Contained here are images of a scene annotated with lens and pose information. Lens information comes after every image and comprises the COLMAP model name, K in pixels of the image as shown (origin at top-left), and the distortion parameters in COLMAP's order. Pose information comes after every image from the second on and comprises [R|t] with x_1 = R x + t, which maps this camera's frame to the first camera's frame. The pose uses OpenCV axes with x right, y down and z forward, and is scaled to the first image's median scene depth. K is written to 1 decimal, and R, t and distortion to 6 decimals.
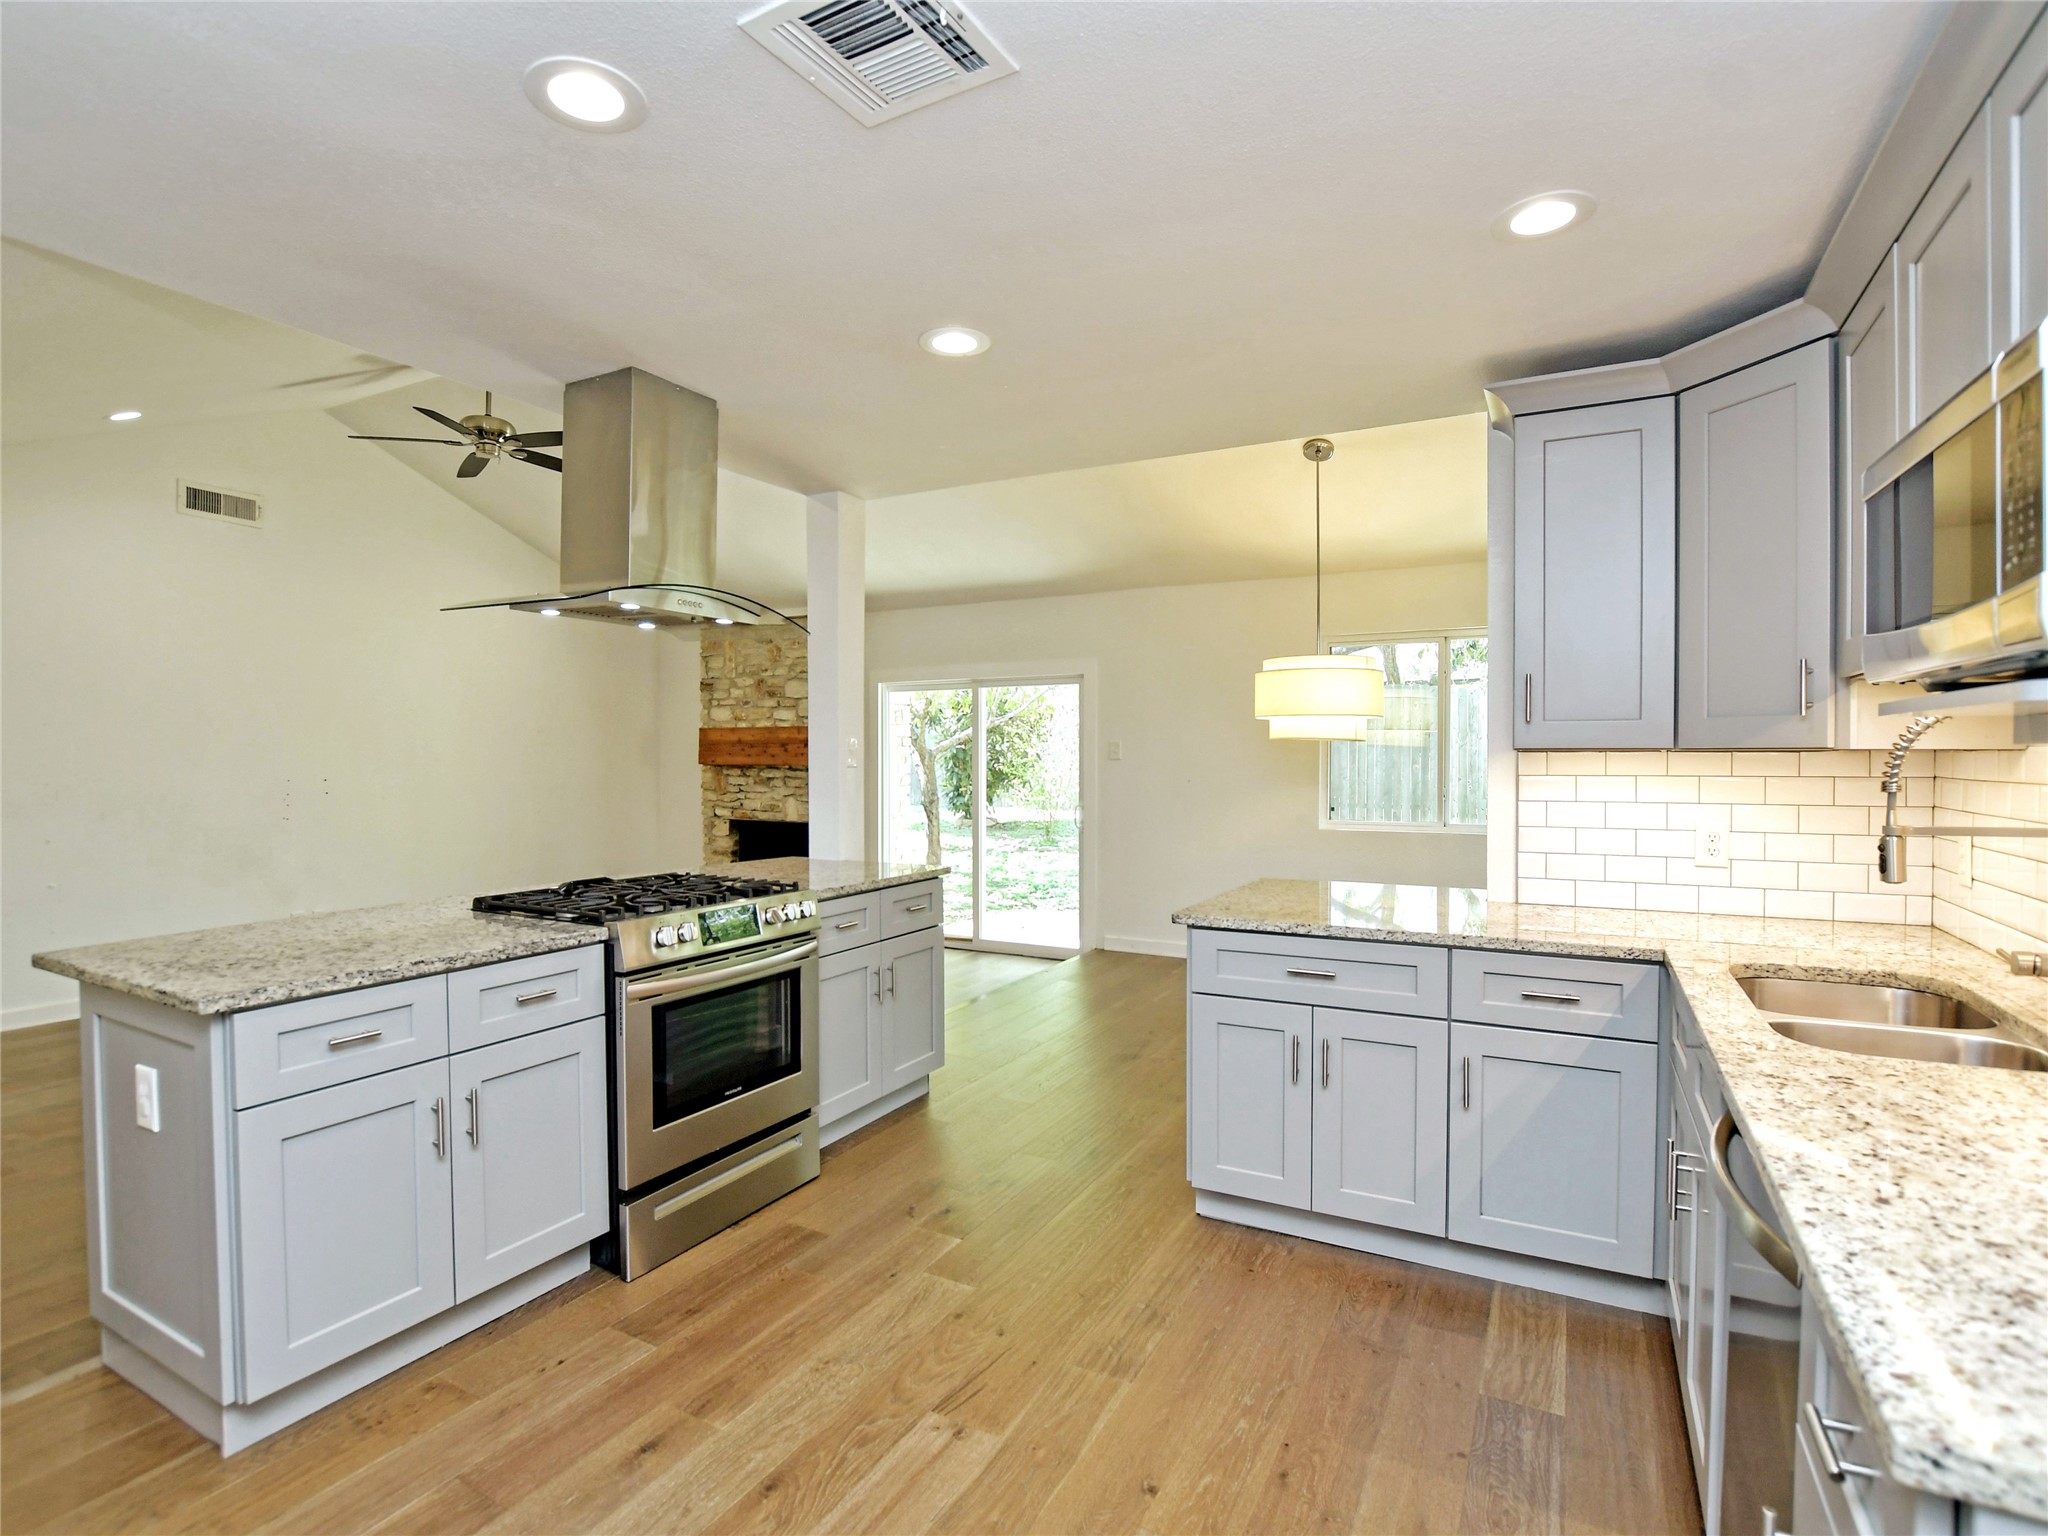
lens RADIAL K [[1043.2, 0, 1002.5], [0, 1043.2, 771.5], [0, 0, 1]] dist [-0.008280, -0.007618]
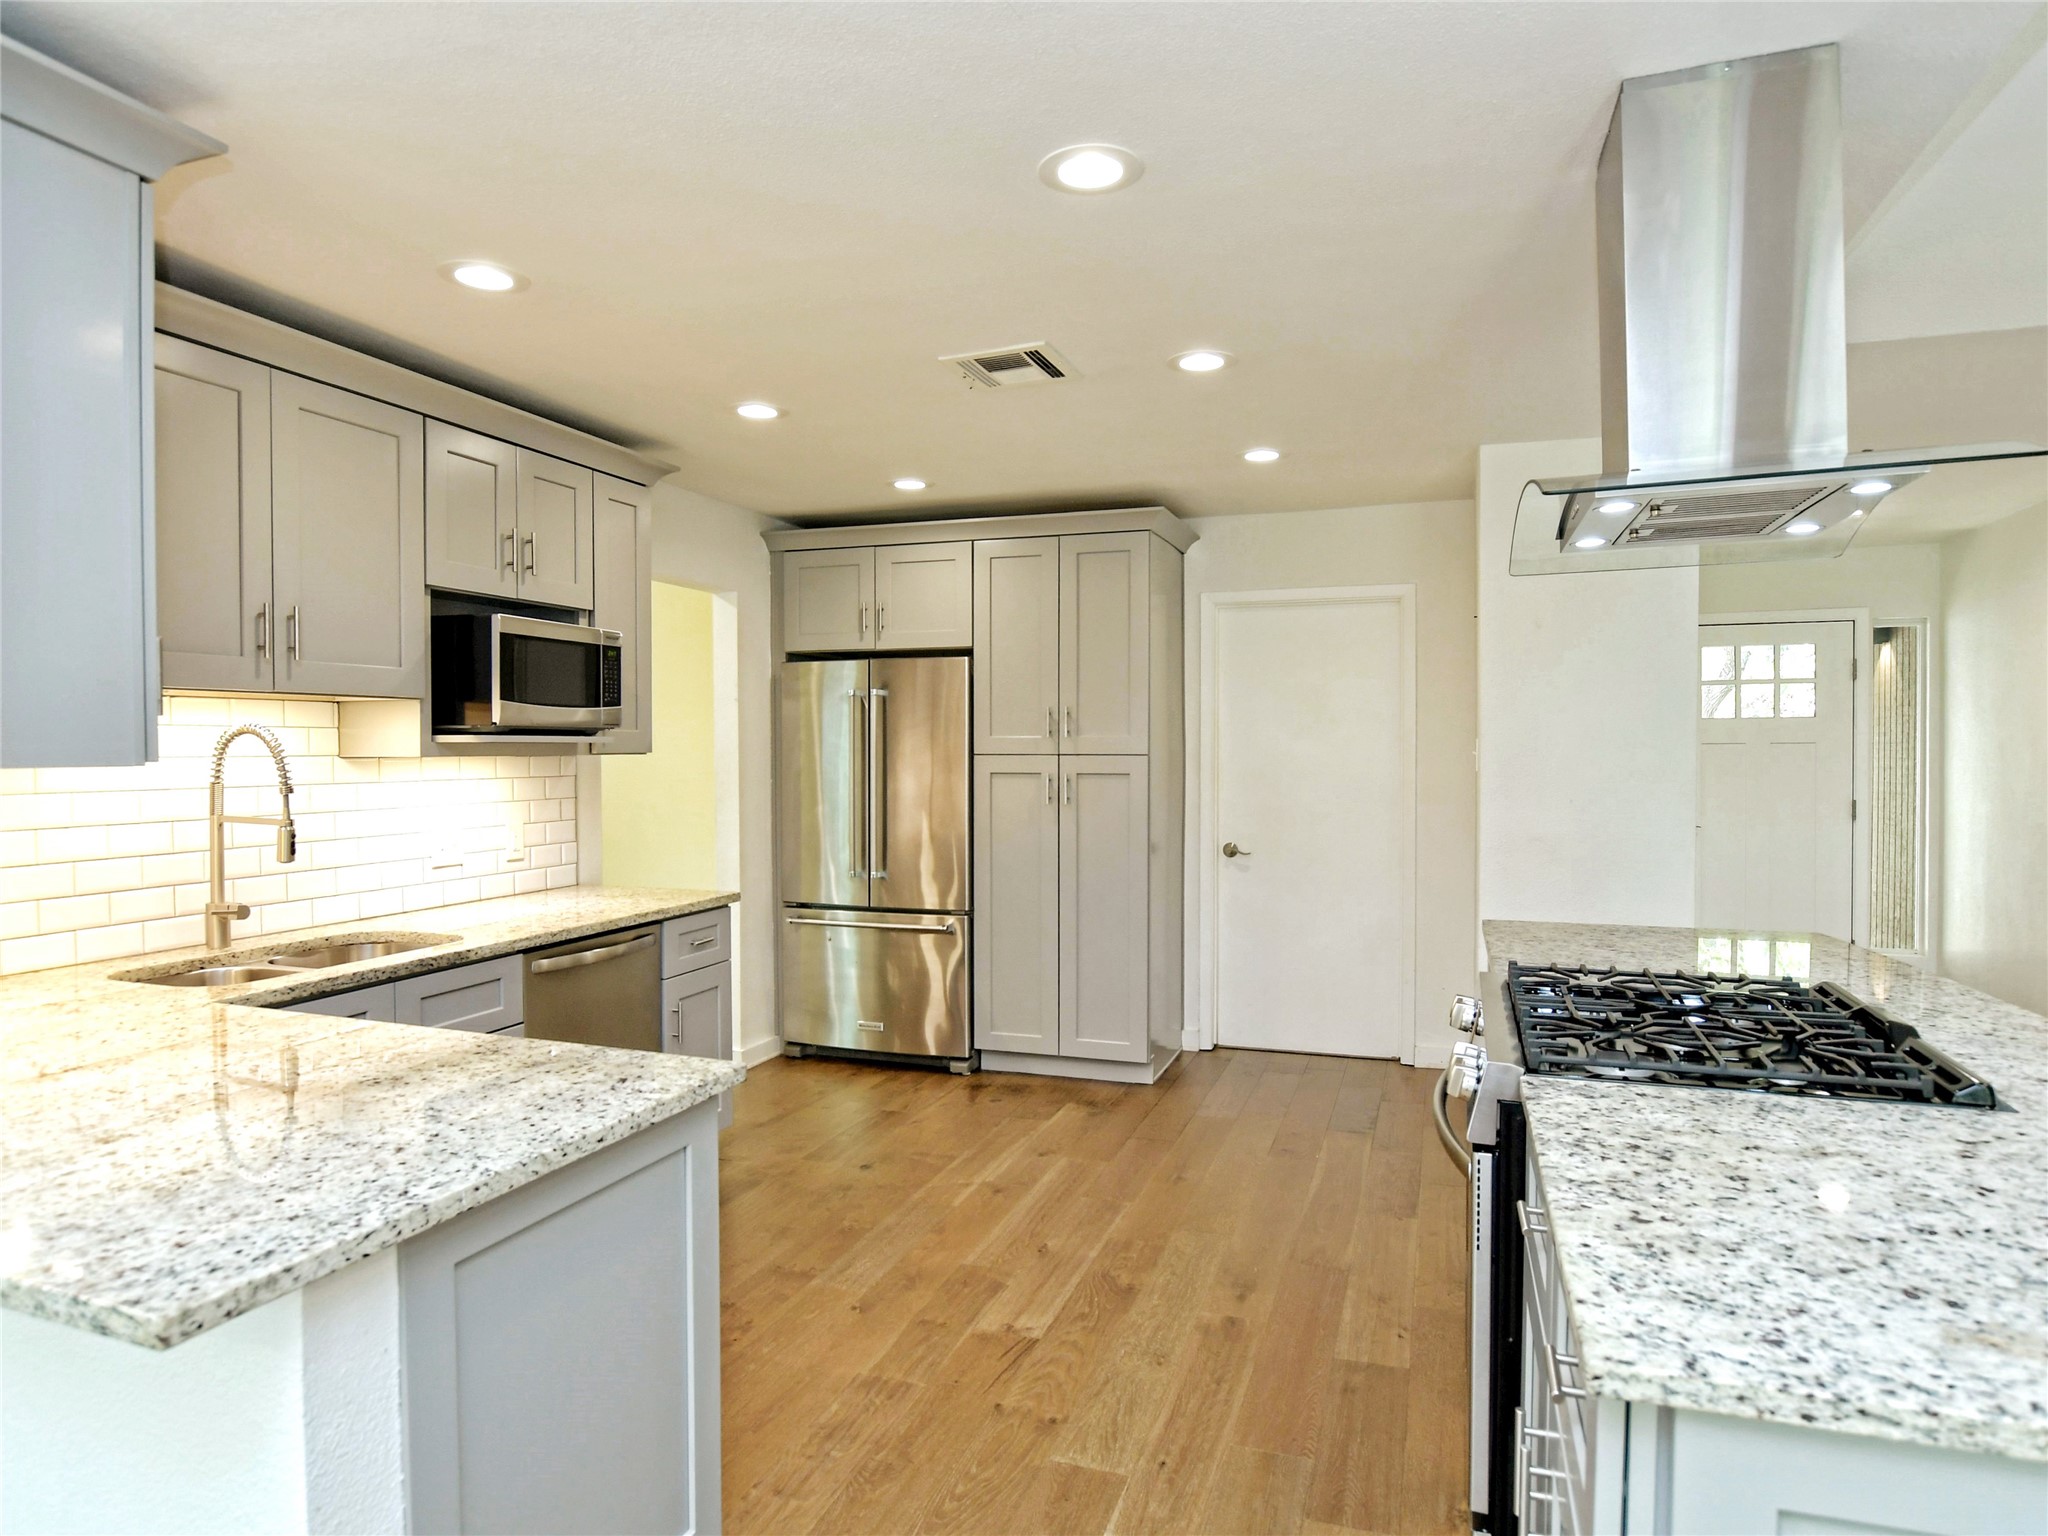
lens RADIAL K [[1219.8, 0, 986.1], [0, 1219.8, 753.0], [0, 0, 1]] dist [-0.021129, -0.000435]
pose [[-0.988861, 0.002950, -0.148814, 0.065465], [0.000169, 0.999825, 0.018694, -0.018788], [0.148843, 0.018461, -0.988689, 0.808836]]
